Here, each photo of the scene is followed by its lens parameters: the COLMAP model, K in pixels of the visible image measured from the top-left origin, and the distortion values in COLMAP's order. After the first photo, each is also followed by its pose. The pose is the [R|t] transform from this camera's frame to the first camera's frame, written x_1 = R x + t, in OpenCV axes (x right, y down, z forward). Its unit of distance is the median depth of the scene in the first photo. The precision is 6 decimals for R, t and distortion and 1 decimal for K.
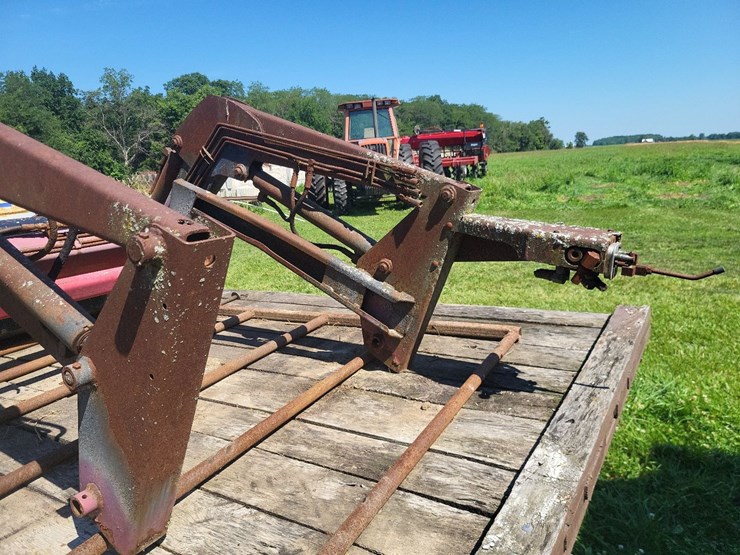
lens RADIAL K [[573.8, 0, 372.4], [0, 573.8, 274.1], [0, 0, 1]] dist [0.038706, -0.028257]
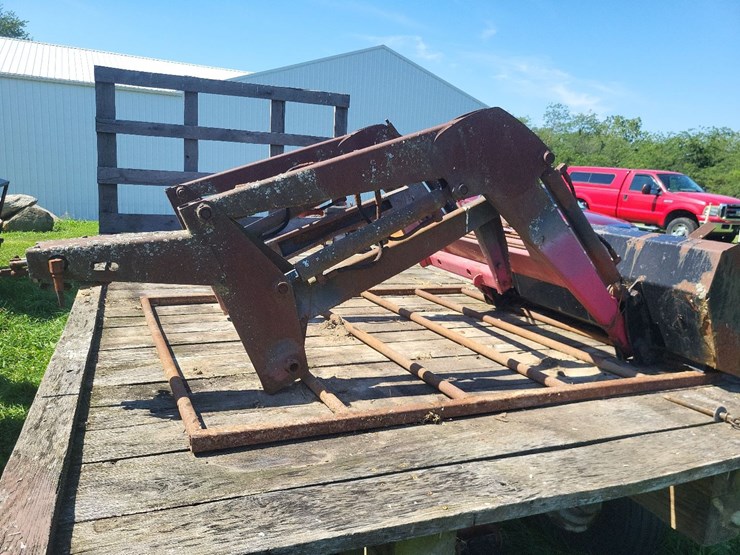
lens RADIAL K [[567.6, 0, 369.1], [0, 567.6, 275.3], [0, 0, 1]] dist [0.046091, -0.035116]
pose [[-0.592781, 0.169090, -0.787413, 0.696973], [-0.179608, 0.925332, 0.333919, -0.380137], [0.785080, 0.339366, -0.518150, 1.599861]]
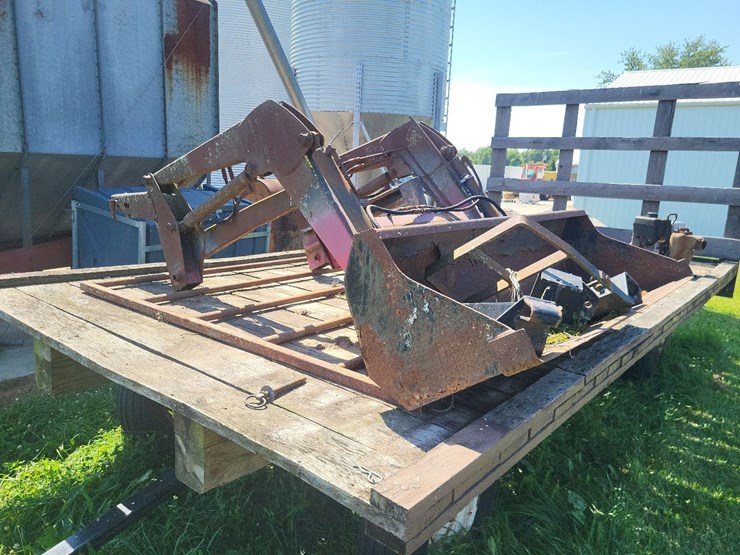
lens RADIAL K [[573.8, 0, 370.2], [0, 573.8, 279.7], [0, 0, 1]] dist [0.038706, -0.028257]
pose [[-0.988679, -0.015609, 0.149233, -0.707849], [0.042730, 0.924103, 0.379746, -0.463603], [-0.143834, 0.381824, -0.912975, 2.413468]]
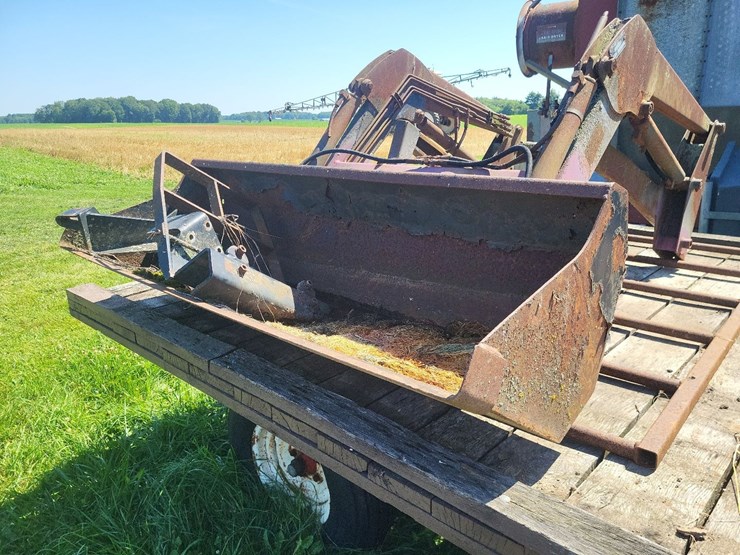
lens RADIAL K [[567.6, 0, 377.2], [0, 567.6, 278.6], [0, 0, 1]] dist [0.046091, -0.035116]
pose [[0.189492, -0.216183, 0.957788, -1.712451], [0.202118, 0.963159, 0.177407, -0.081659], [-0.960854, 0.159969, 0.226205, 0.967296]]
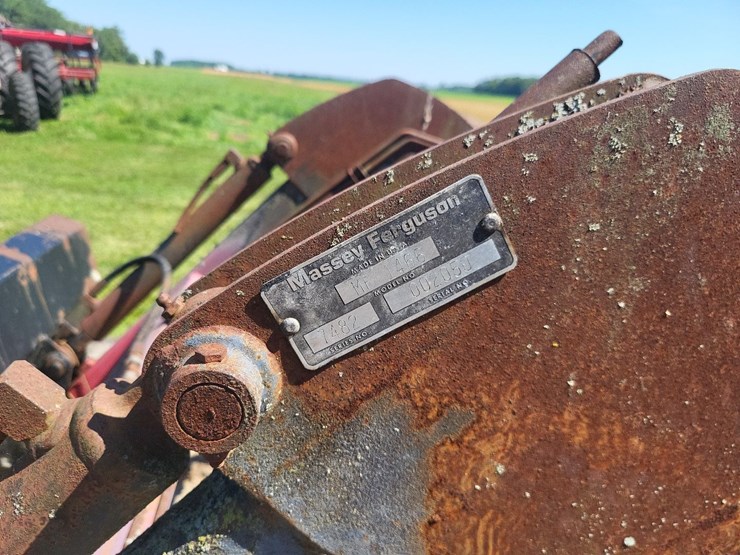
lens RADIAL K [[573.8, 0, 362.5], [0, 573.8, 273.9], [0, 0, 1]] dist [0.038706, -0.028257]
pose [[0.772590, -0.075048, 0.630454, -0.756813], [-0.008780, 0.991631, 0.128802, -0.217747], [-0.634845, -0.105046, 0.765466, 0.640321]]
